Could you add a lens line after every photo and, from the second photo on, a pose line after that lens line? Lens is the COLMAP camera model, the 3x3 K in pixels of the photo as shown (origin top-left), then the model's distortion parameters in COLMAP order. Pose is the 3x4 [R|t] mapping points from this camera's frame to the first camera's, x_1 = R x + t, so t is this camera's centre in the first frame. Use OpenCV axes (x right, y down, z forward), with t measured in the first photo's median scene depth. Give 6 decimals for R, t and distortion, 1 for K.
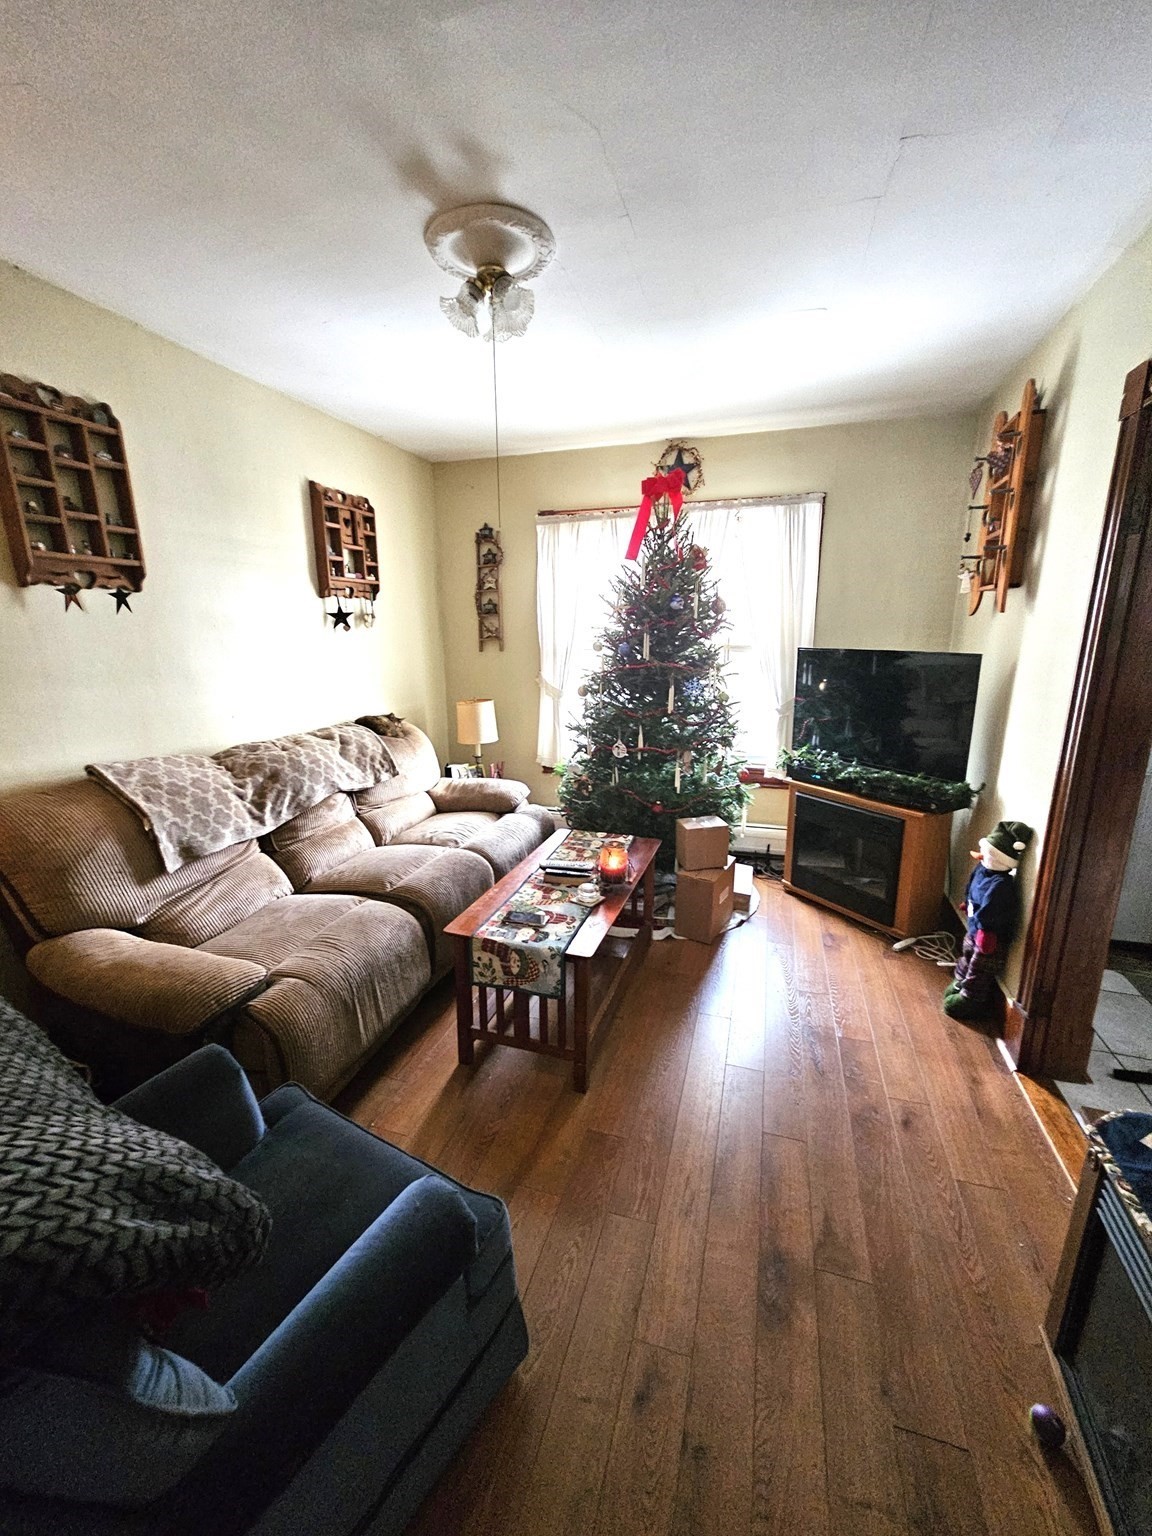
lens RADIAL K [[614.7, 0, 577.8], [0, 614.7, 772.2], [0, 0, 1]] dist [-0.001085, -0.000010]
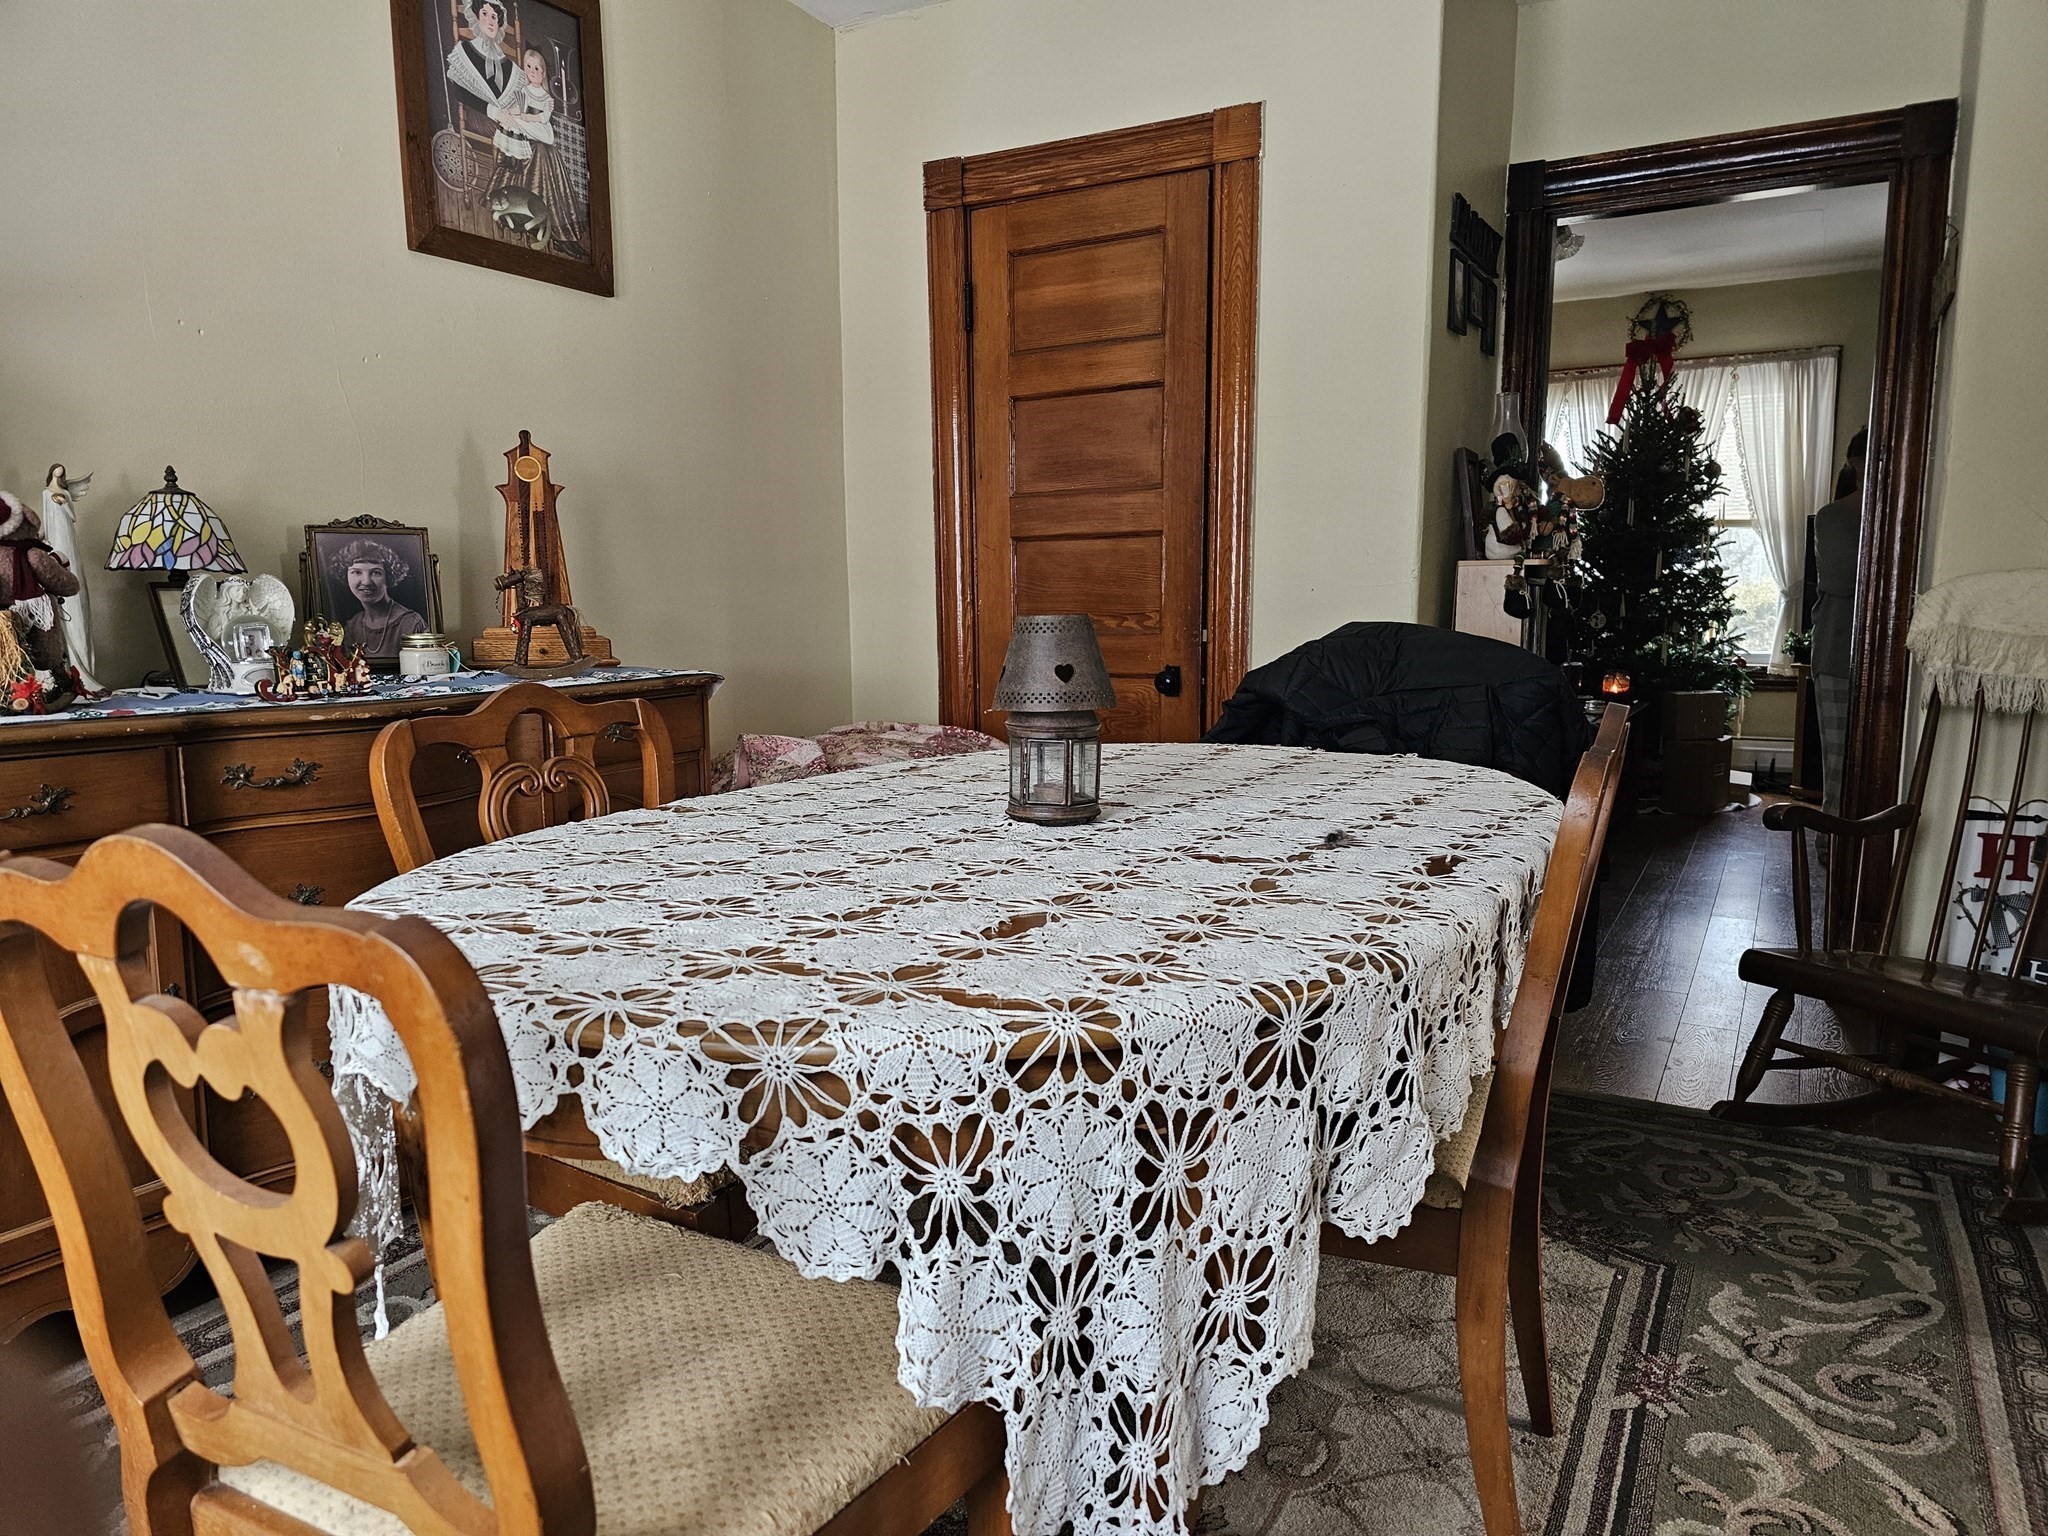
lens RADIAL K [[1361.7, 0, 1022.4], [0, 1361.7, 774.3], [0, 0, 1]] dist [0.010889, 0.000471]
pose [[0.979664, 0.028424, -0.198623, -0.363798], [-0.046975, 0.994895, -0.089316, 0.413792], [0.195070, 0.096830, 0.975998, -1.155258]]
